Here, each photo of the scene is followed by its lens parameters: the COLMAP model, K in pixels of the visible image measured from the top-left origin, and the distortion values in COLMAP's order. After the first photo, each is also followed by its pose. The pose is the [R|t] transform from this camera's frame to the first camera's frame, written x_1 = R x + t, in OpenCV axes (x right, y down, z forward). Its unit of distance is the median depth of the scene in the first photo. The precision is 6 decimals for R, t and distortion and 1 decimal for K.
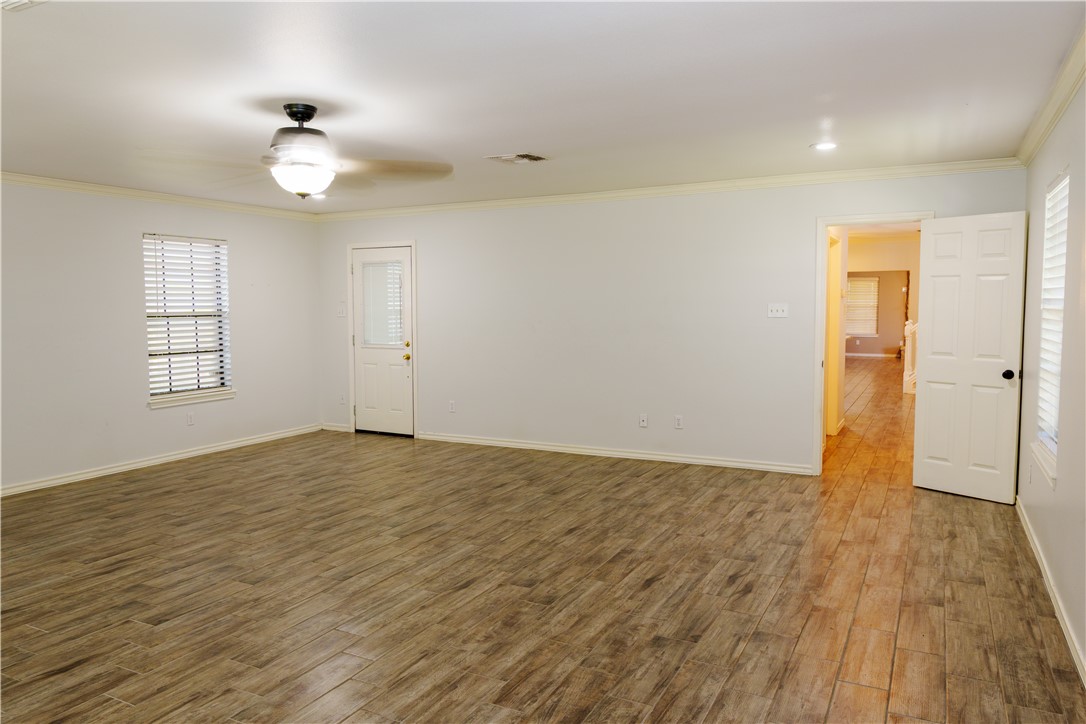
lens RADIAL K [[756.2, 0, 536.4], [0, 756.2, 362.4], [0, 0, 1]] dist [0.000750, -0.005744]
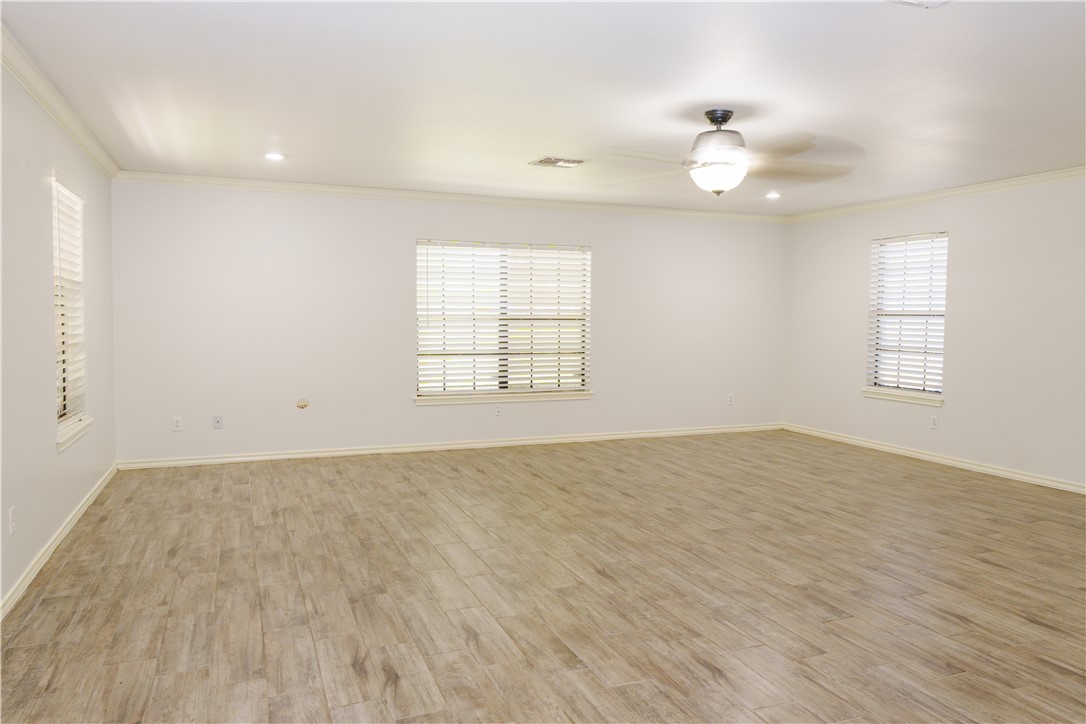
lens RADIAL K [[756.2, 0, 538.1], [0, 756.2, 353.2], [0, 0, 1]] dist [0.000750, -0.005744]
pose [[-0.646801, 0.037472, -0.761738, 0.672584], [-0.063282, 0.992711, 0.102568, -0.081281], [0.760029, 0.114545, -0.639715, 1.477843]]
